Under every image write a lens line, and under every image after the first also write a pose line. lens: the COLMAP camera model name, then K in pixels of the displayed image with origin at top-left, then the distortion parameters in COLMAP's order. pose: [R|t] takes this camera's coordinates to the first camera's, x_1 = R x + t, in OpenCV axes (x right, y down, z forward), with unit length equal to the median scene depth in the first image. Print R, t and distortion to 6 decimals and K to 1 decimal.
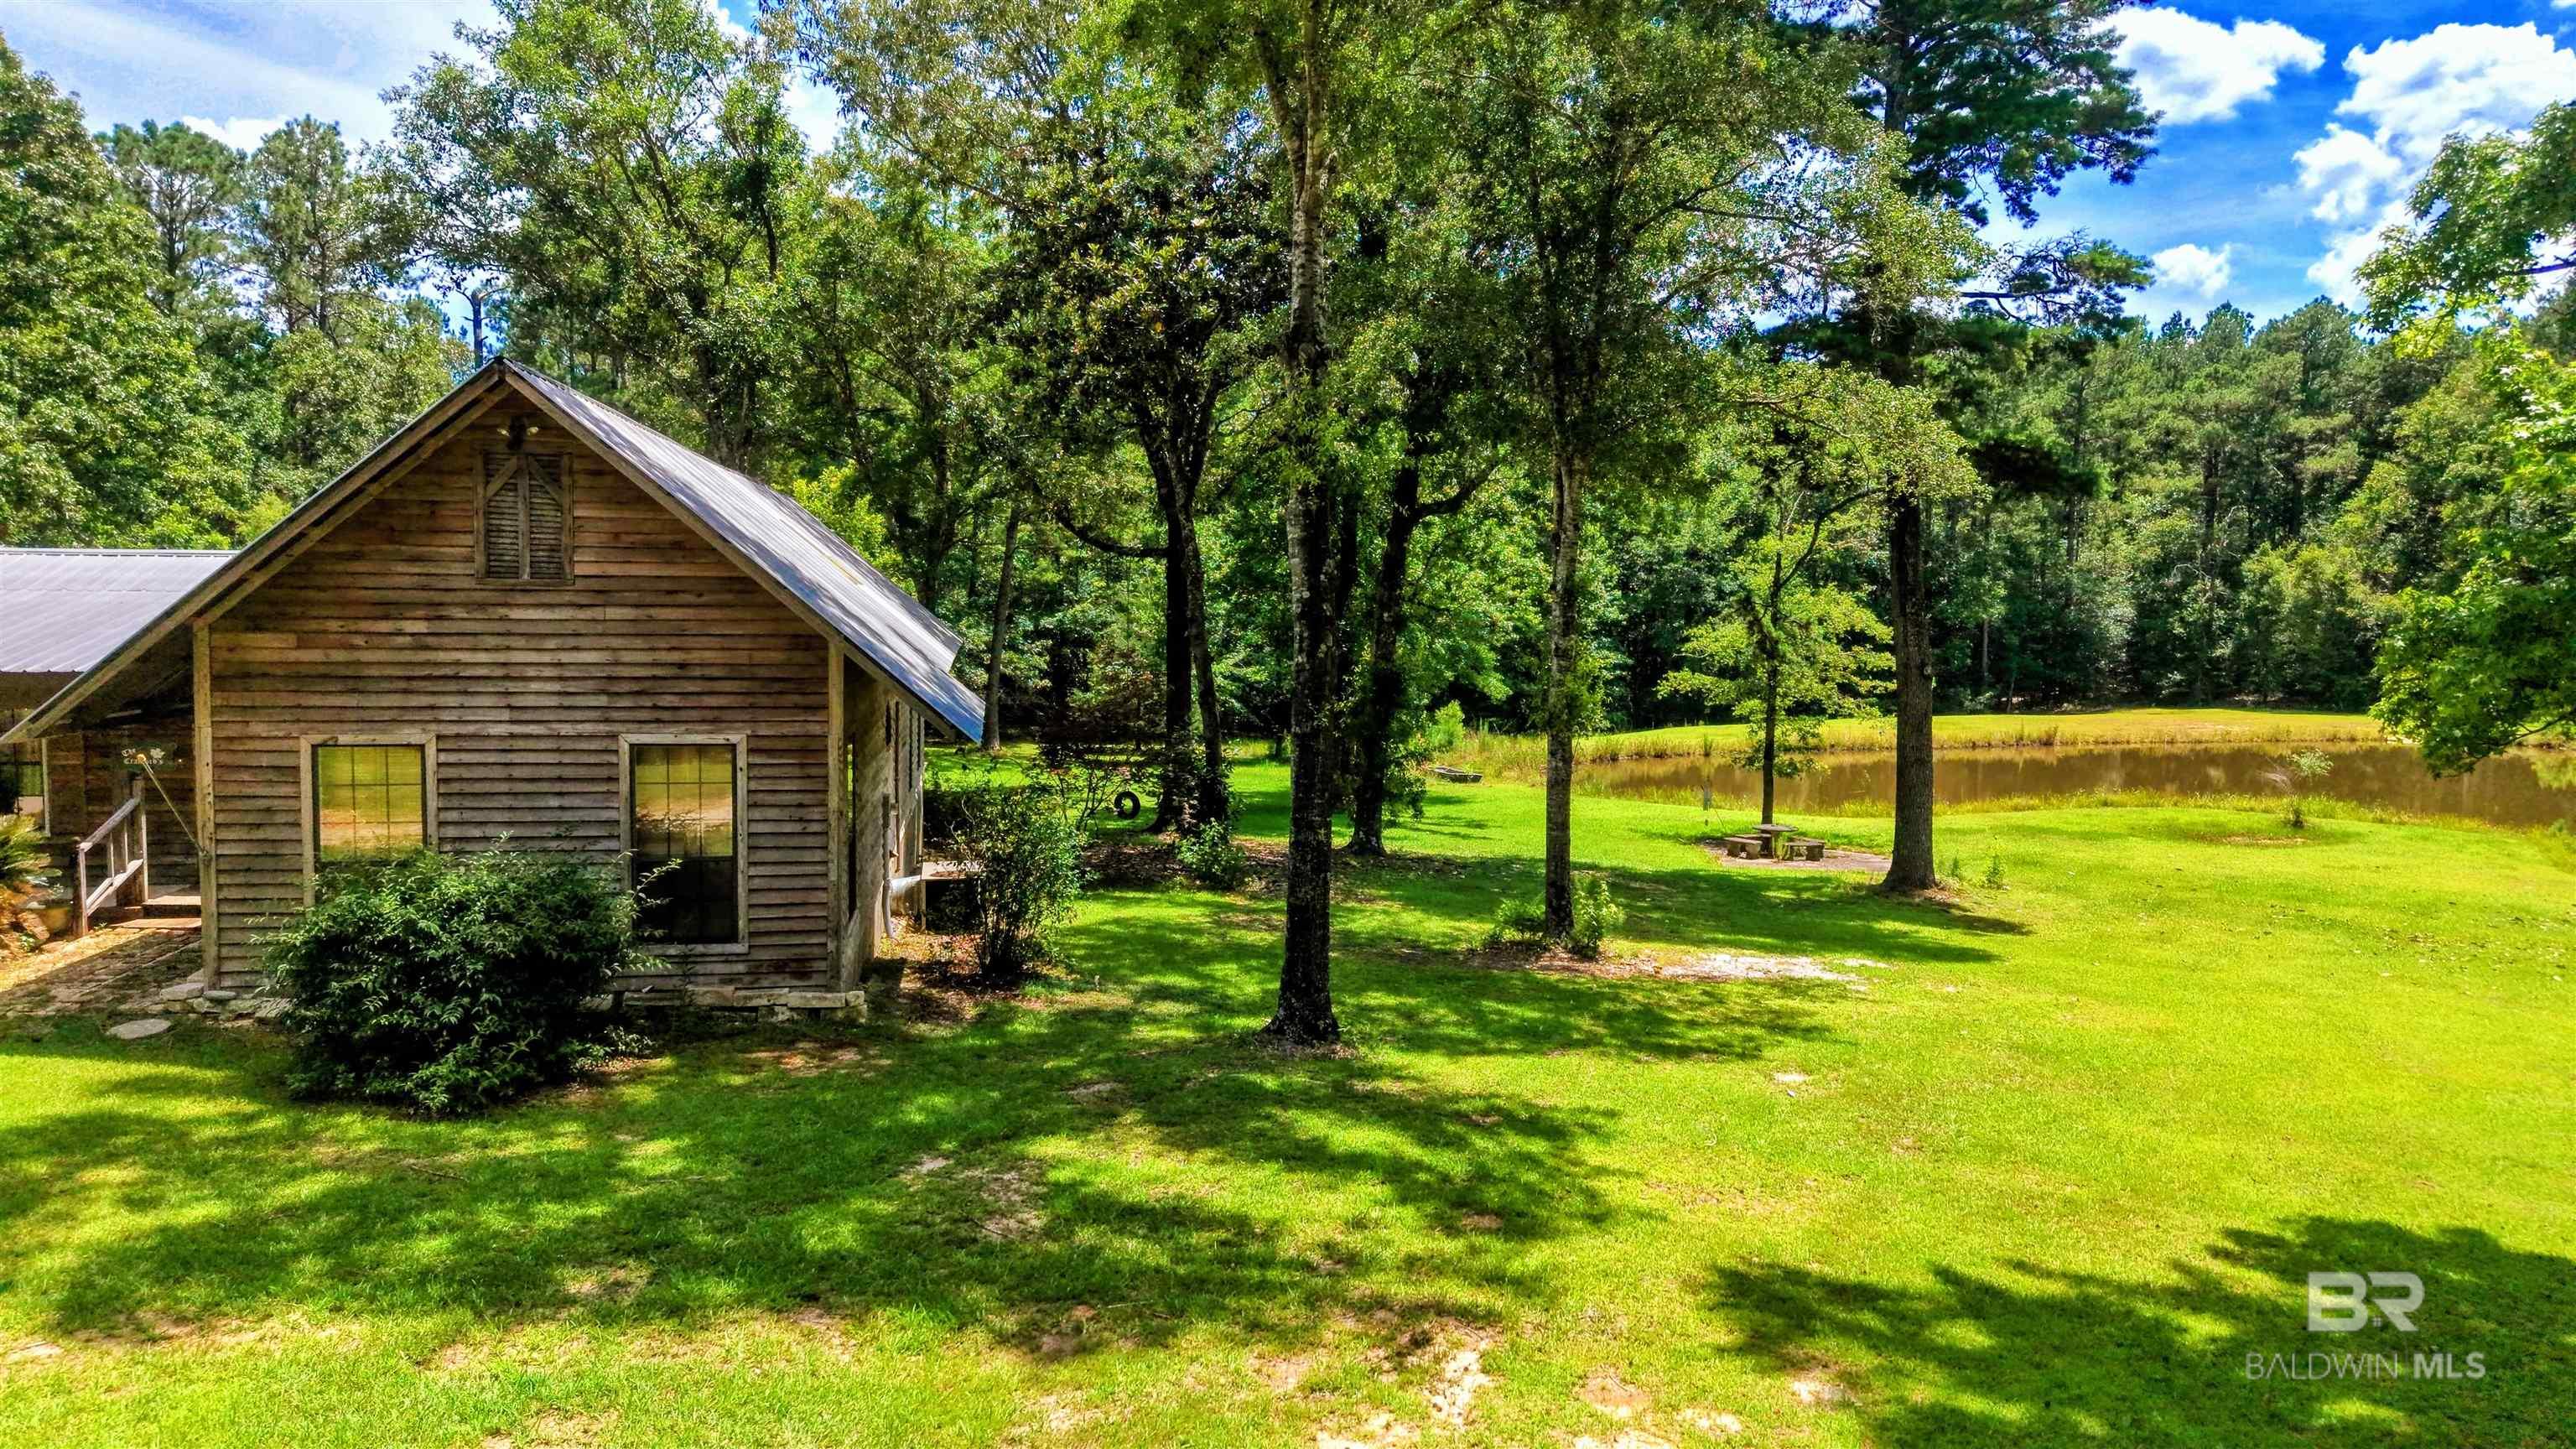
lens RADIAL K [[1721.5, 0, 1288.0], [0, 1721.5, 724.5], [0, 0, 1]] dist [0.032254, -0.034661]
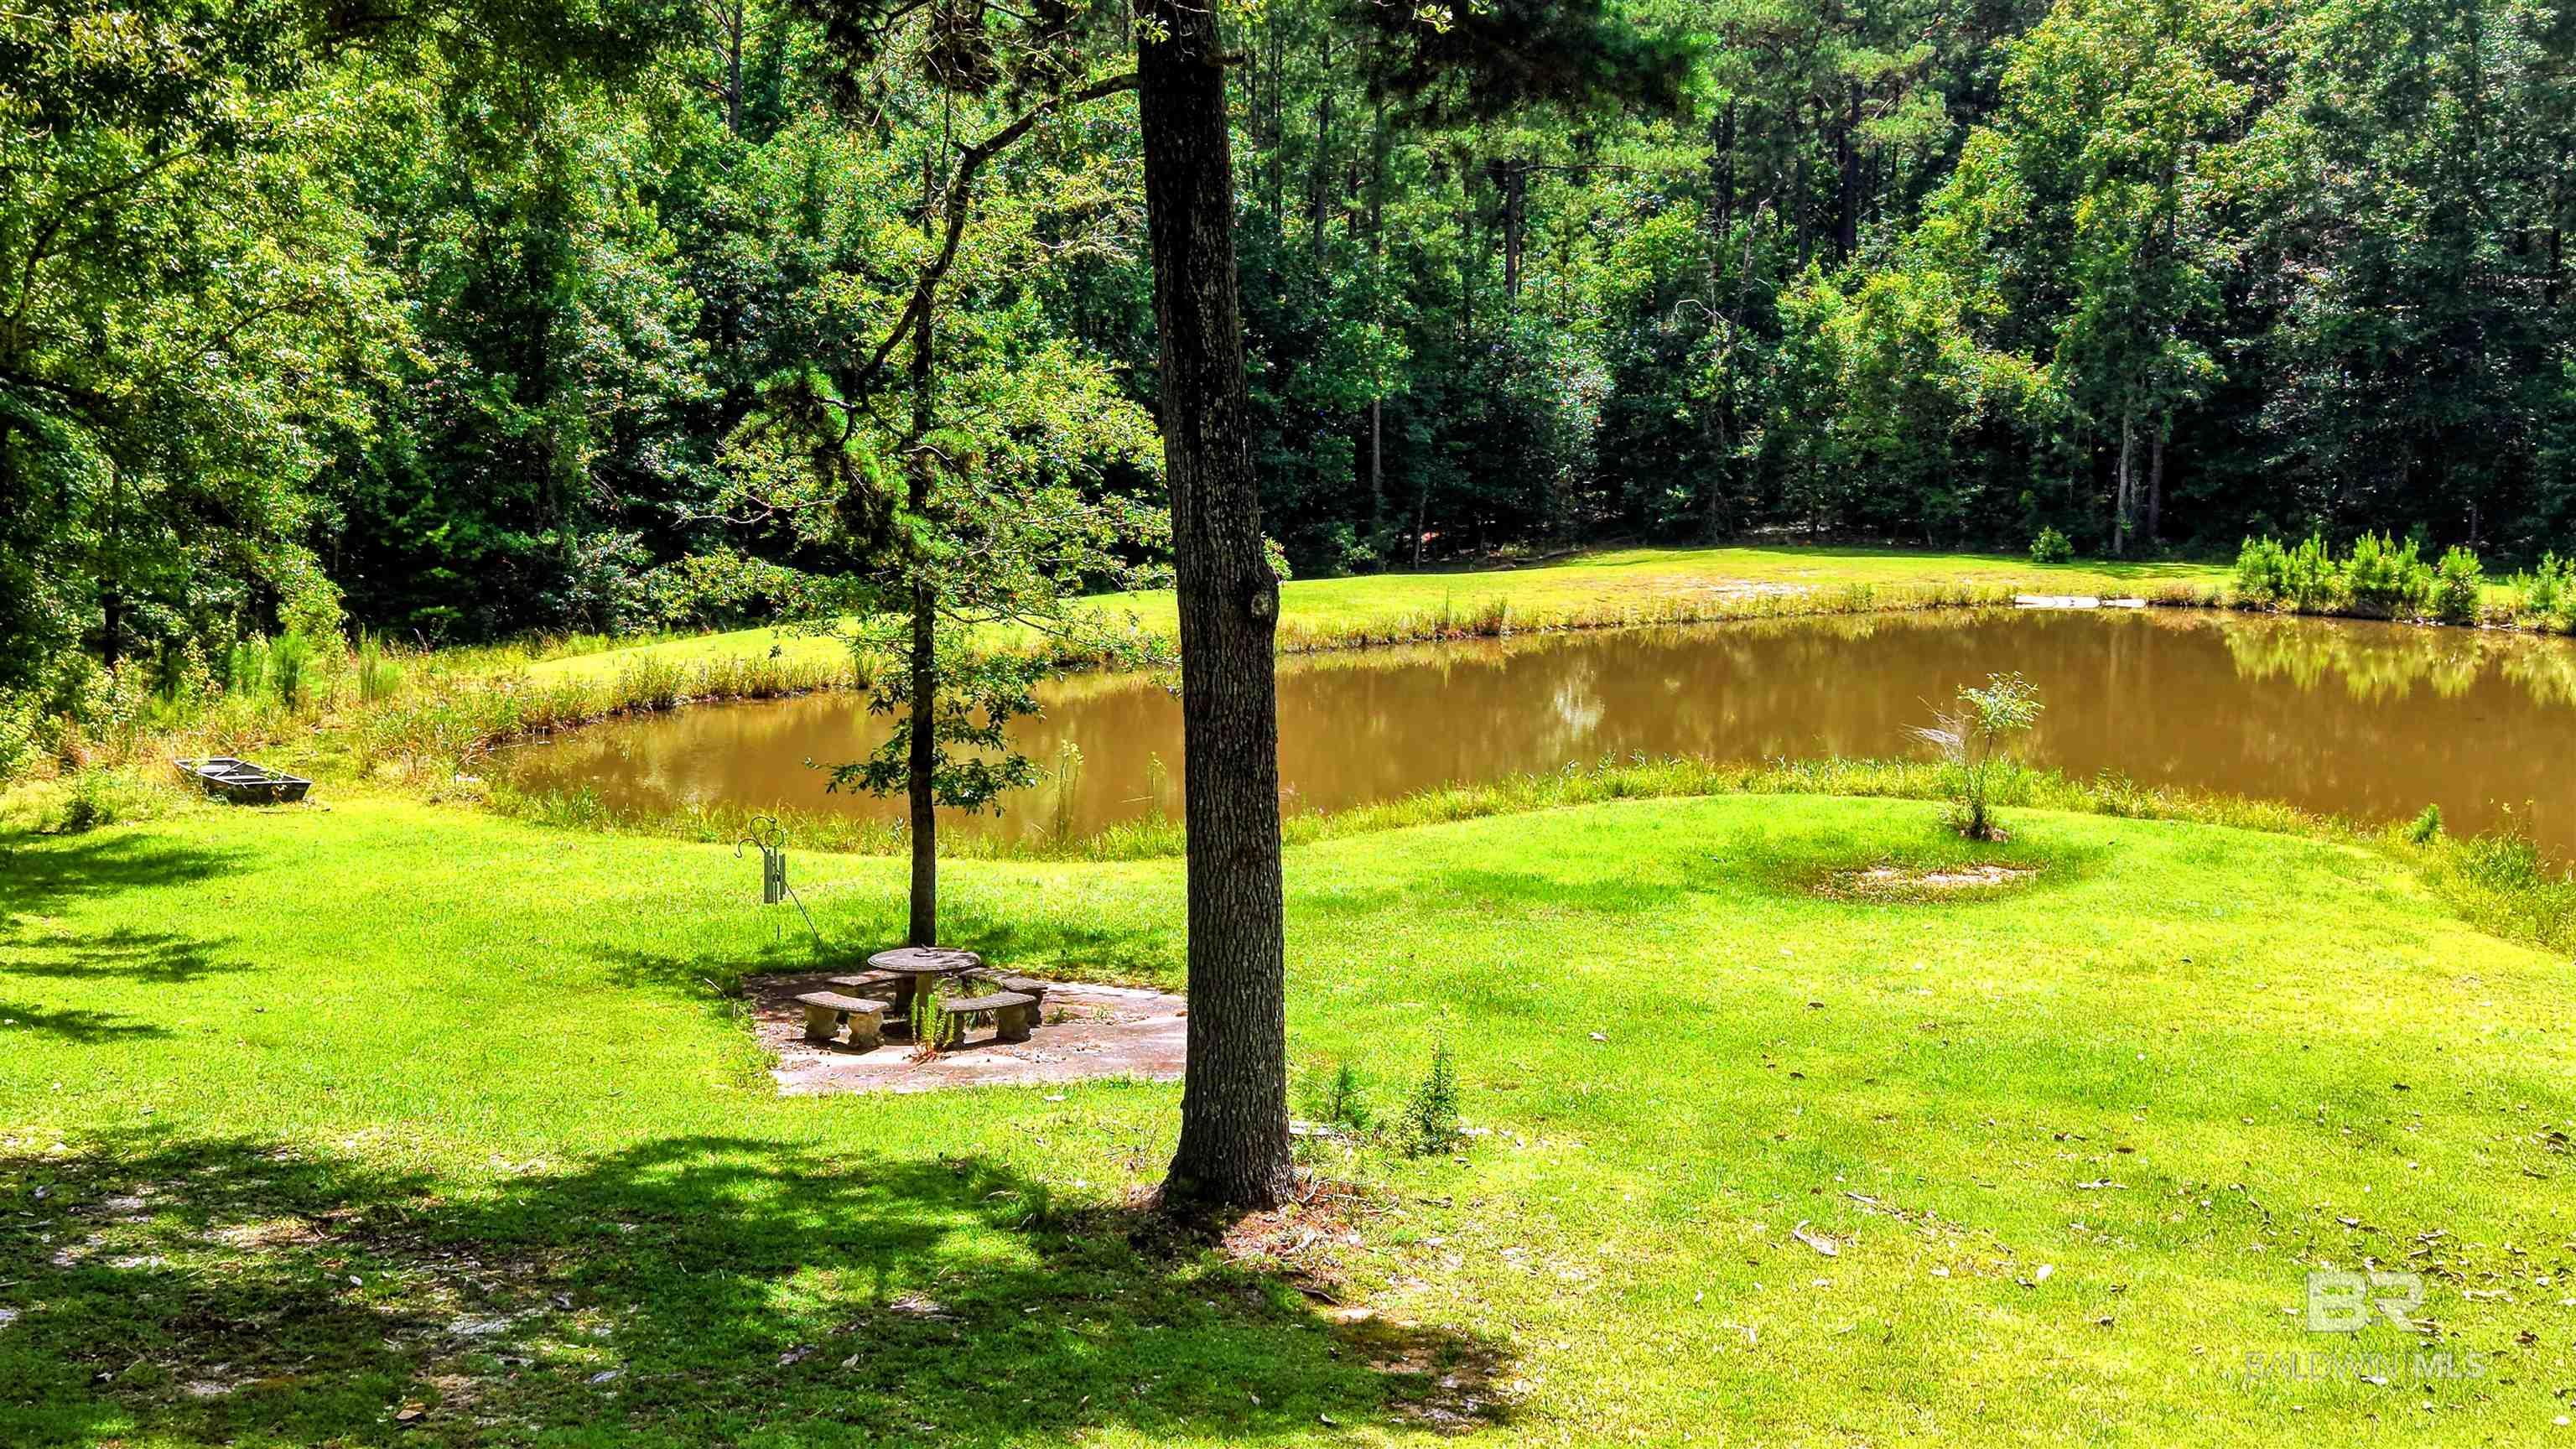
lens RADIAL K [[2892.9, 0, 1288.0], [0, 2892.9, 724.5], [0, 0, 1]] dist [0.191487, -0.657868]
pose [[0.937598, -0.042422, 0.345123, 0.163578], [0.023055, 0.997930, 0.060028, -0.040490], [-0.346956, -0.048325, 0.936636, 0.425749]]
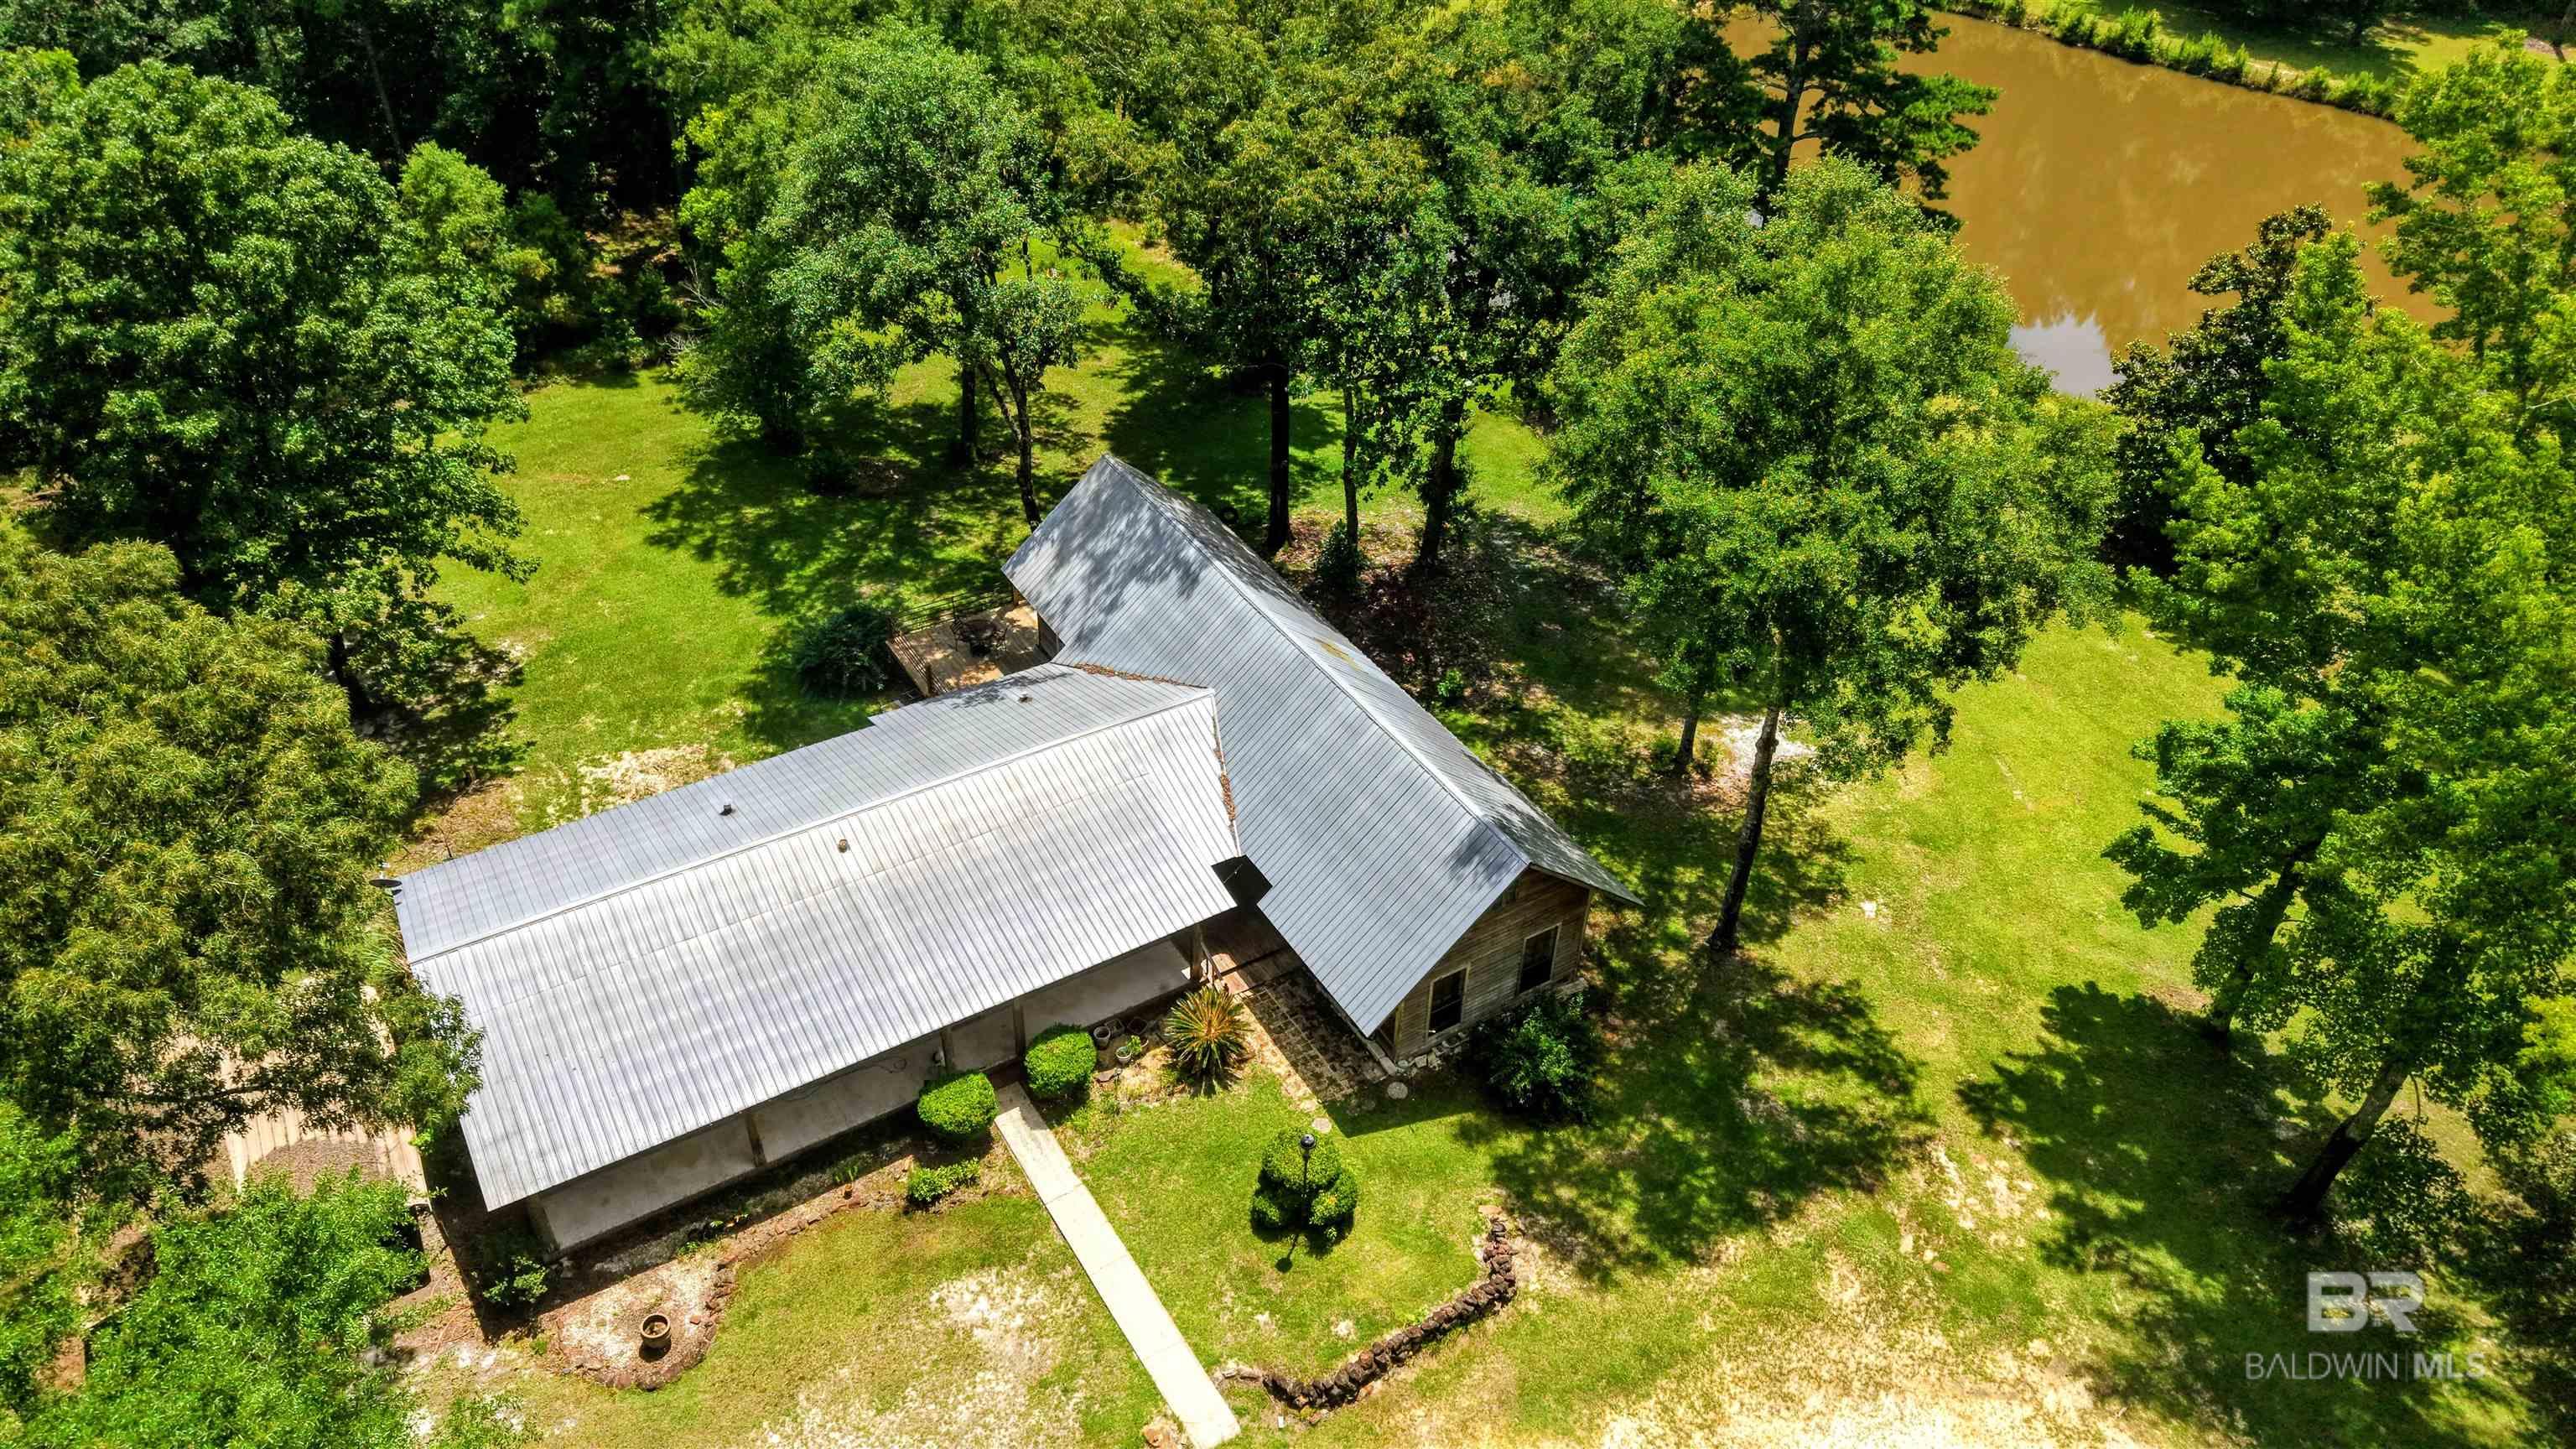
lens RADIAL K [[1721.5, 0, 1288.0], [0, 1721.5, 724.5], [0, 0, 1]] dist [0.032254, -0.034661]
pose [[0.926801, -0.230558, 0.296451, -0.625837], [0.022595, 0.822174, 0.568788, -0.775129], [-0.374872, -0.520455, 0.767201, -0.296011]]
